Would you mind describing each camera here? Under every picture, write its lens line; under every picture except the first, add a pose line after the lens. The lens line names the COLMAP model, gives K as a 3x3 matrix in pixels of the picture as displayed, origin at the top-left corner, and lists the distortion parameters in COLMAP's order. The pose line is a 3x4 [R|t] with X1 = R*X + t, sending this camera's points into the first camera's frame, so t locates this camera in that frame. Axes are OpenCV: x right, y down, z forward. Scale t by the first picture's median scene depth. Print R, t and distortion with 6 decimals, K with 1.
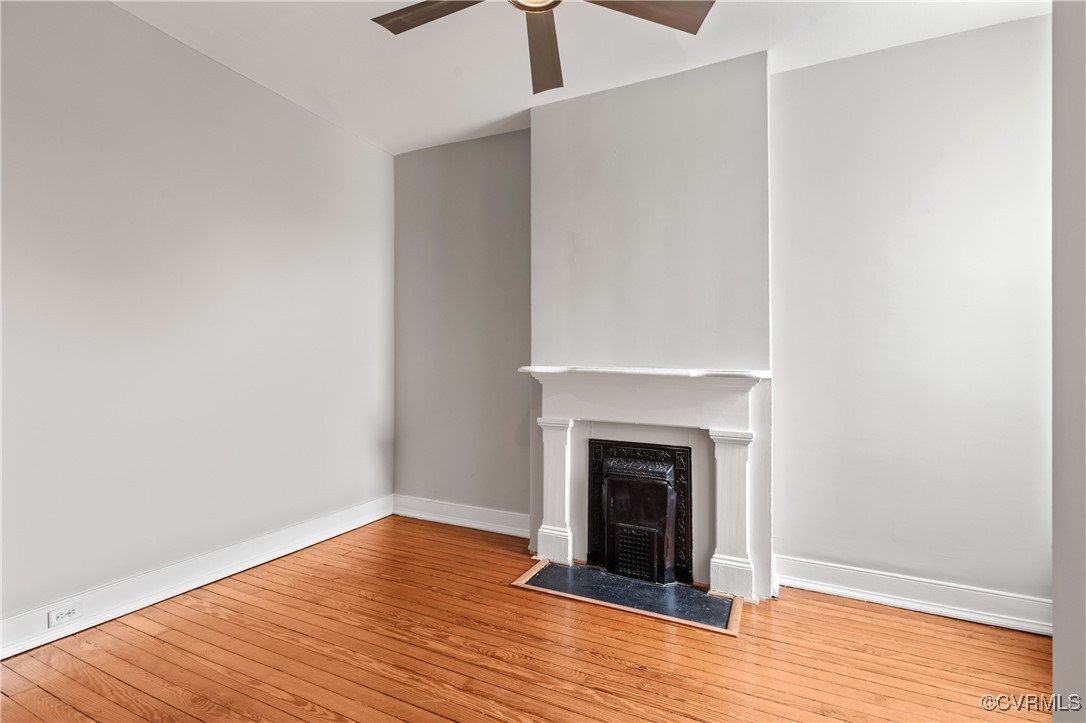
lens RADIAL K [[492.6, 0, 543.0], [0, 492.6, 367.7], [0, 0, 1]] dist [0.005956, -0.000179]
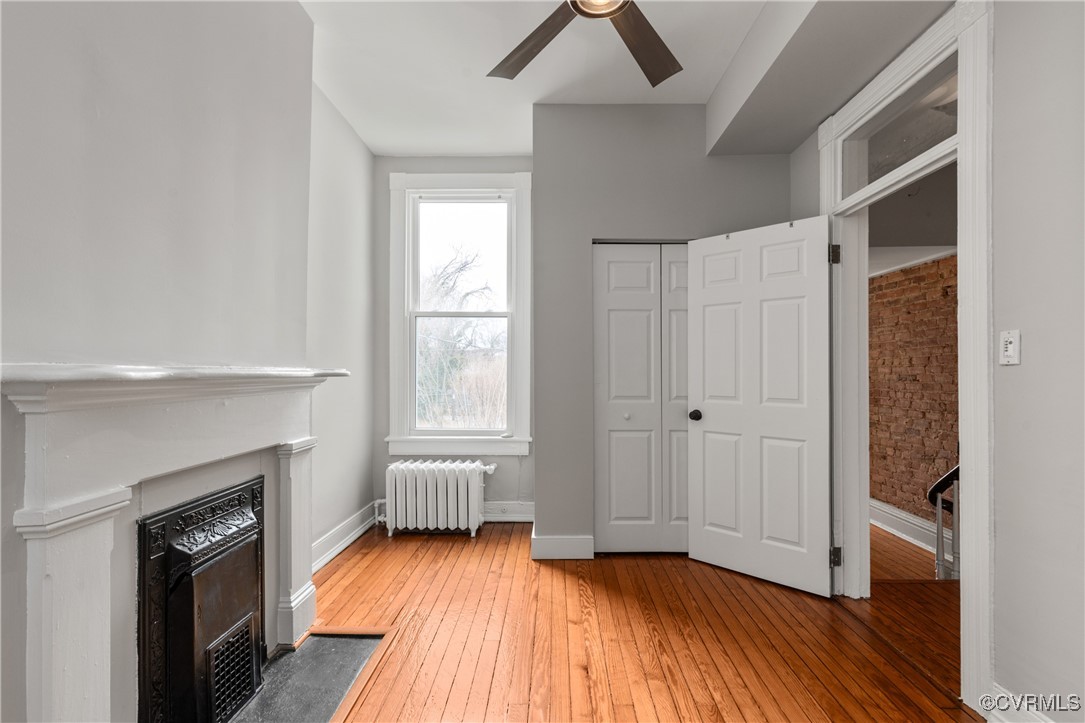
lens RADIAL K [[492.1, 0, 542.5], [0, 492.1, 365.0], [0, 0, 1]] dist [0.005956, -0.000179]
pose [[-0.422104, 0.002654, 0.906544, -0.529340], [-0.004092, 0.999980, -0.004833, 0.001423], [-0.906538, -0.005750, -0.422084, 0.929245]]
